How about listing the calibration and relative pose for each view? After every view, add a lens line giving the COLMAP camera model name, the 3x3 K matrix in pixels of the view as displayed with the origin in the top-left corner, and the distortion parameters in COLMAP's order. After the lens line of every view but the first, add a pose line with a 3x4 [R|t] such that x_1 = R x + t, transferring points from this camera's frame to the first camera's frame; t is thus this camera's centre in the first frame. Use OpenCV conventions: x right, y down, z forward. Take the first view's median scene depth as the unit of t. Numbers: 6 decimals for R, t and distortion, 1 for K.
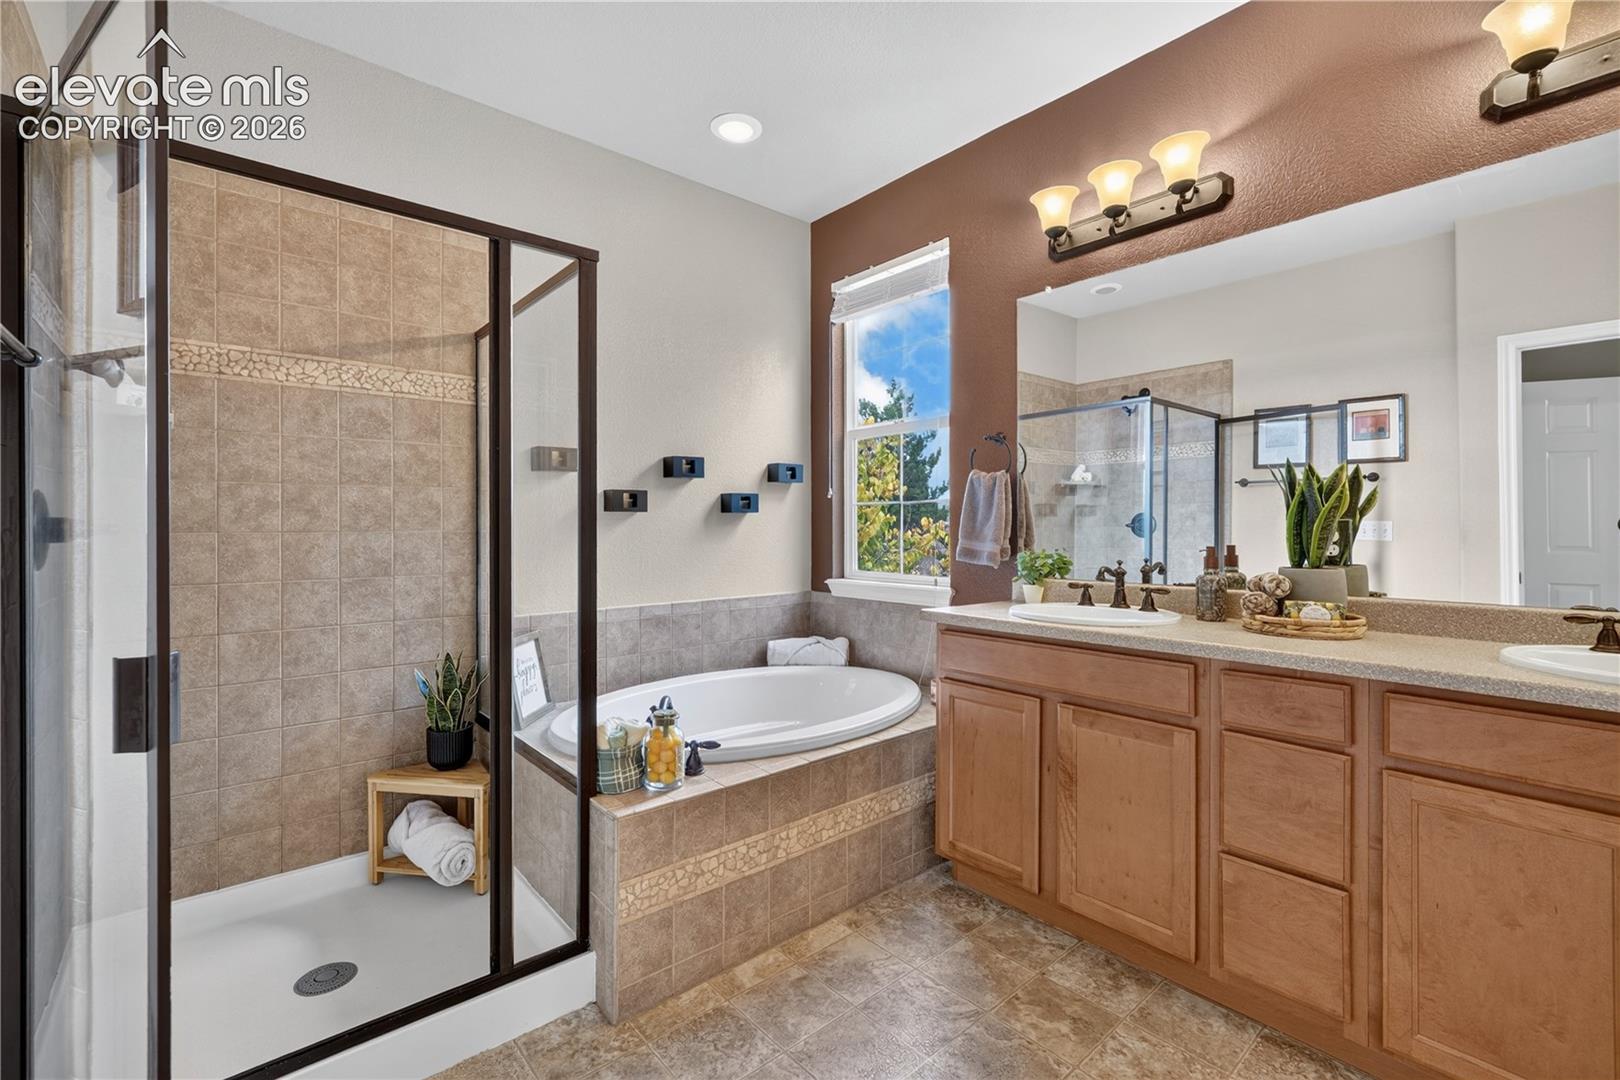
lens RADIAL K [[698.8, 0, 807.6], [0, 698.8, 534.0], [0, 0, 1]] dist [-0.007721, 0.001993]
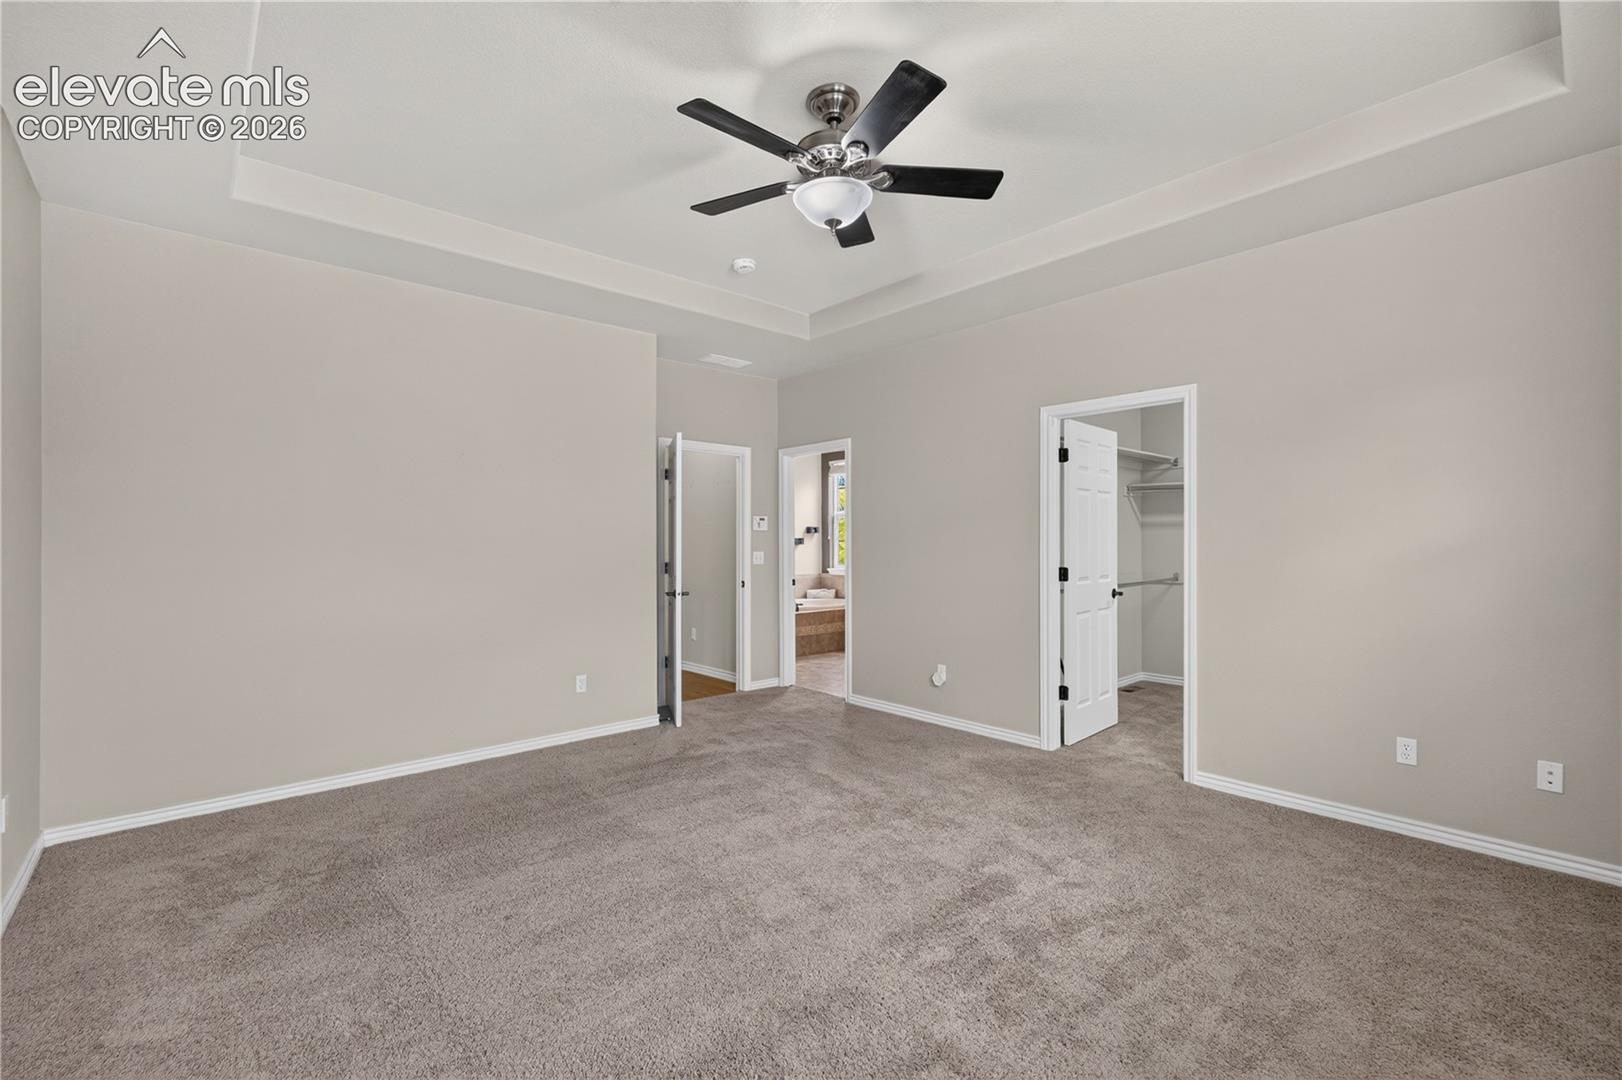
lens RADIAL K [[699.7, 0, 812.7], [0, 699.7, 541.0], [0, 0, 1]] dist [-0.007721, 0.001993]
pose [[0.999896, -0.000078, 0.014452, -0.073627], [0.000145, 0.999989, -0.004614, -0.030275], [-0.014451, 0.004615, 0.999885, -1.802451]]
